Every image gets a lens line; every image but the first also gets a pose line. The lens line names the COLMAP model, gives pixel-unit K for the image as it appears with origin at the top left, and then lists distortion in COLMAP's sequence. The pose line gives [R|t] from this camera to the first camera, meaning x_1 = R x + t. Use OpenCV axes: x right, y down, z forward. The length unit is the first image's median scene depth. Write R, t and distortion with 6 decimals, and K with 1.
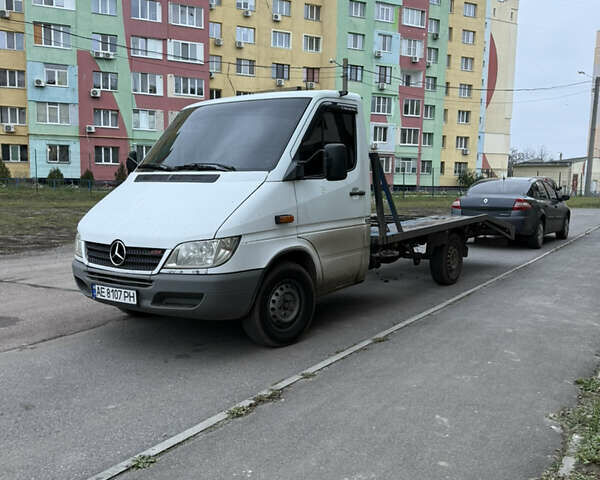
lens RADIAL K [[575.7, 0, 300.0], [0, 575.7, 240.0], [0, 0, 1]] dist [0.000193, -0.004015]
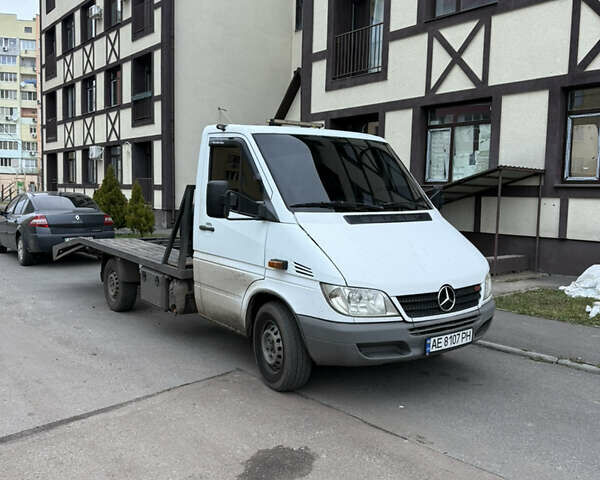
lens RADIAL K [[575.7, 0, 300.0], [0, 575.7, 240.0], [0, 0, 1]] dist [0.000193, -0.004015]
pose [[0.292042, -0.082385, 0.952851, -1.288485], [0.082131, 0.994763, 0.060837, -0.151941], [-0.952873, 0.060491, 0.297278, 0.928016]]
